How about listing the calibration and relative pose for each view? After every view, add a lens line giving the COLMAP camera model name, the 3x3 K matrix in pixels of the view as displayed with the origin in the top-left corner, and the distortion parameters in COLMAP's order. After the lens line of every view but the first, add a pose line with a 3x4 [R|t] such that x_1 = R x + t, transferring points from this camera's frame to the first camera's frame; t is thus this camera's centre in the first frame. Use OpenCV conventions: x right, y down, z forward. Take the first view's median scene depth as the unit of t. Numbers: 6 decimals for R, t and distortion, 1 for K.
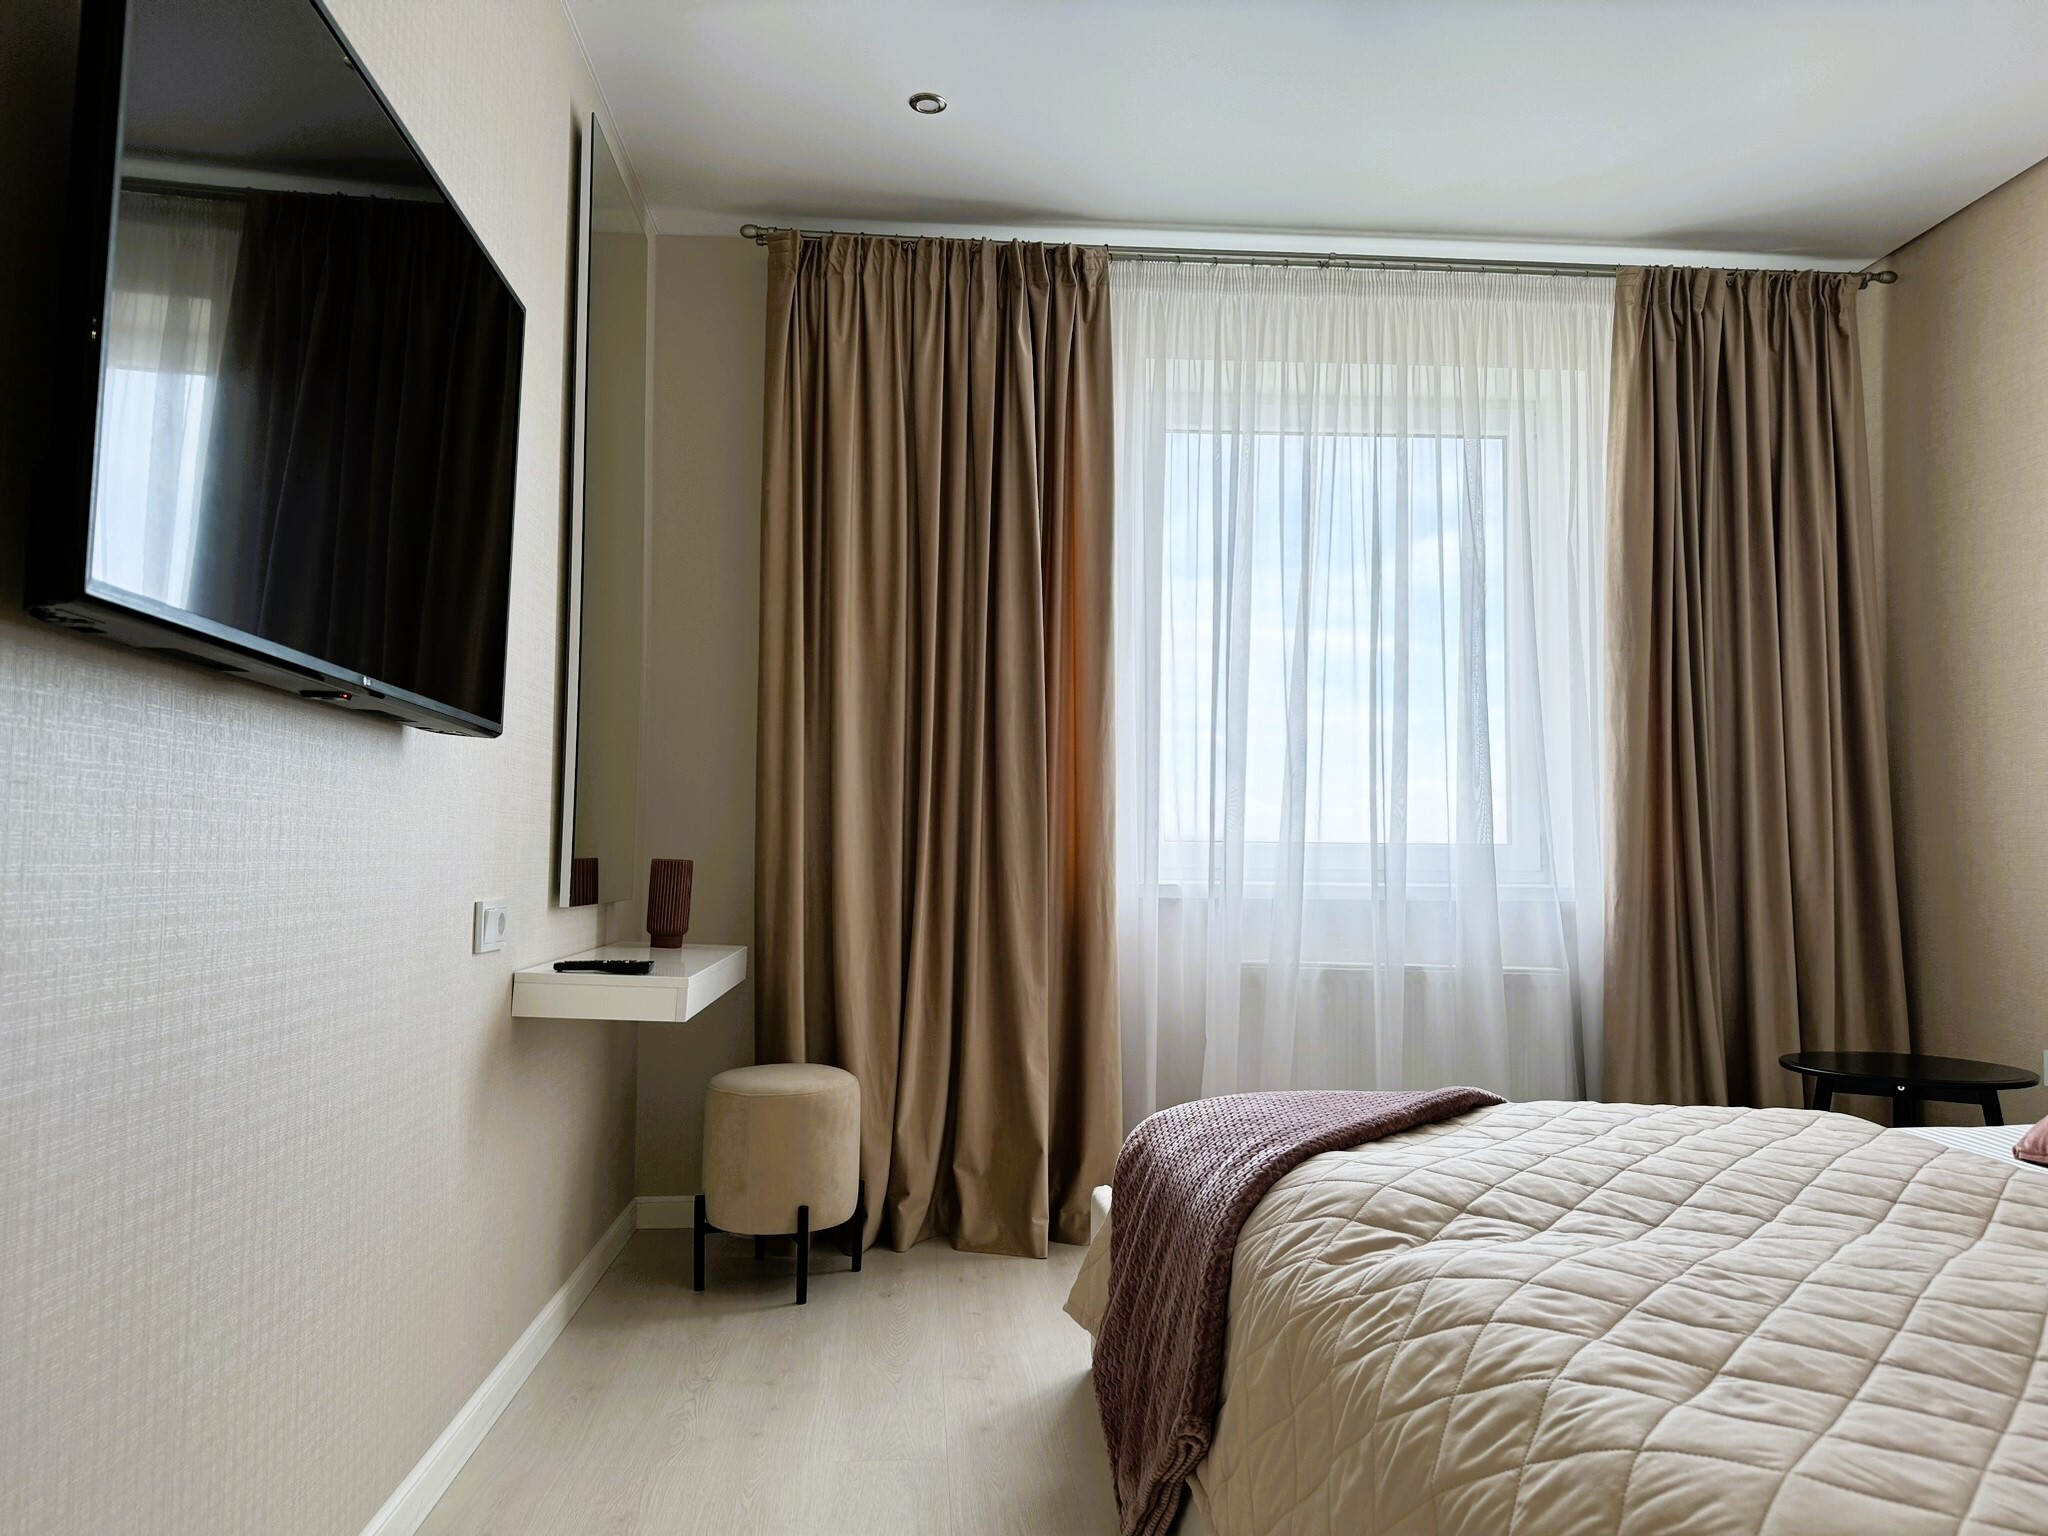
lens RADIAL K [[1441.1, 0, 1029.5], [0, 1441.1, 787.0], [0, 0, 1]] dist [0.068164, -0.083266]
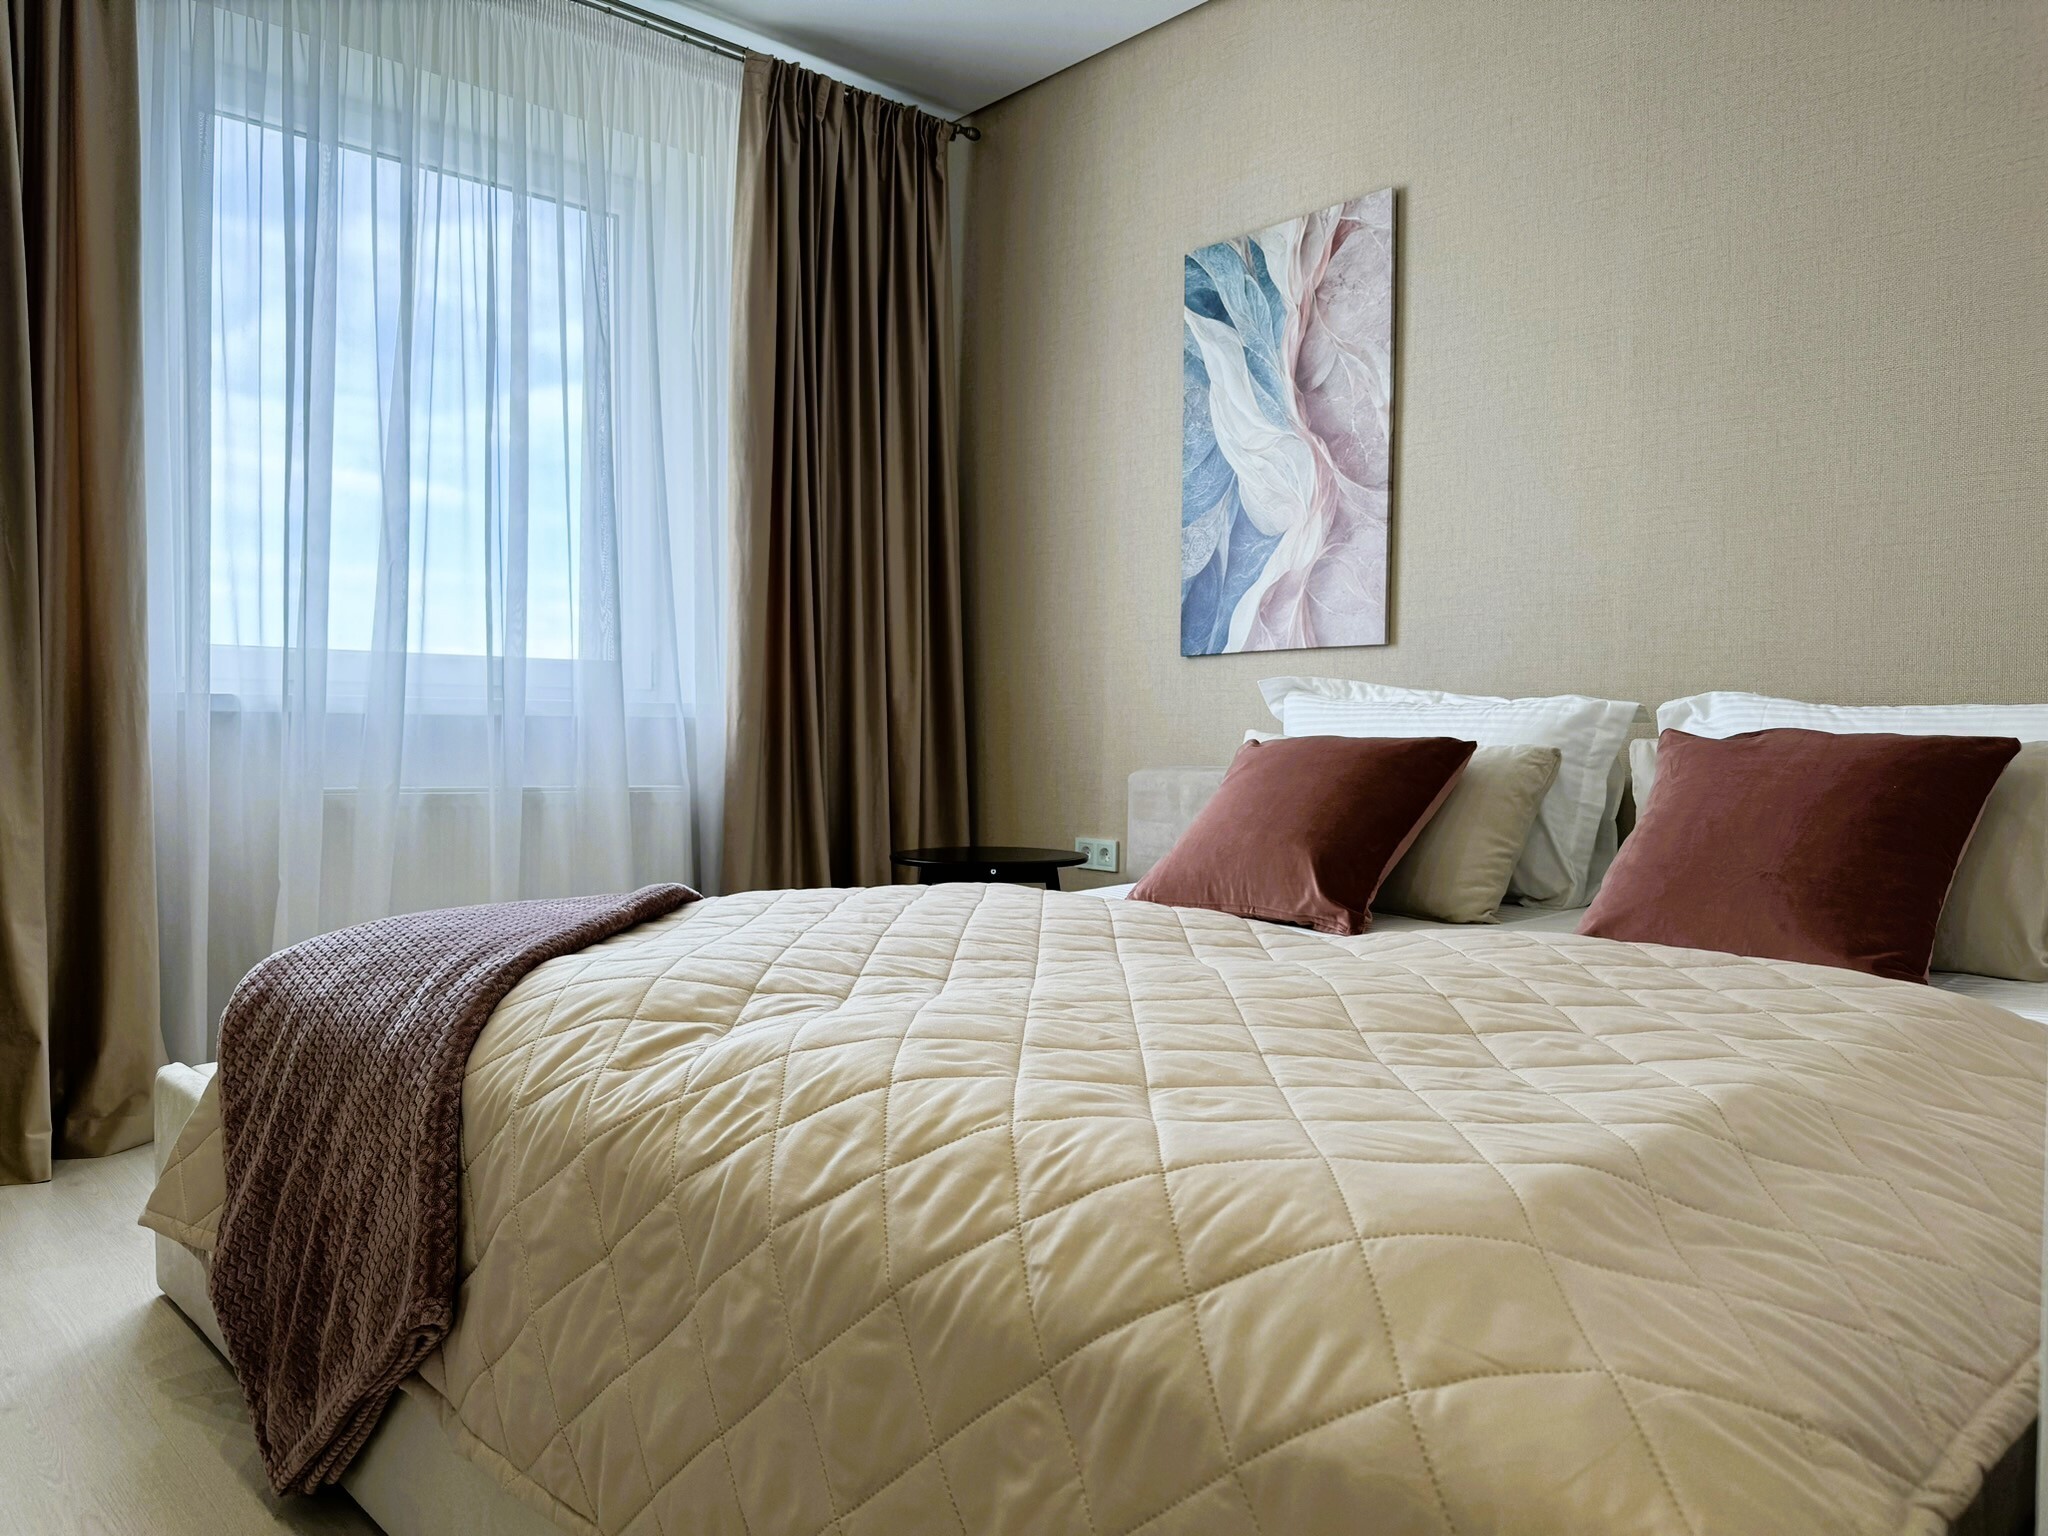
lens RADIAL K [[1441.1, 0, 1026.0], [0, 1441.1, 761.8], [0, 0, 1]] dist [0.068164, -0.083266]
pose [[0.799410, -0.023365, 0.600331, -0.073258], [-0.024620, 0.997130, 0.071592, 0.072288], [-0.600281, -0.072012, 0.796541, 0.181110]]
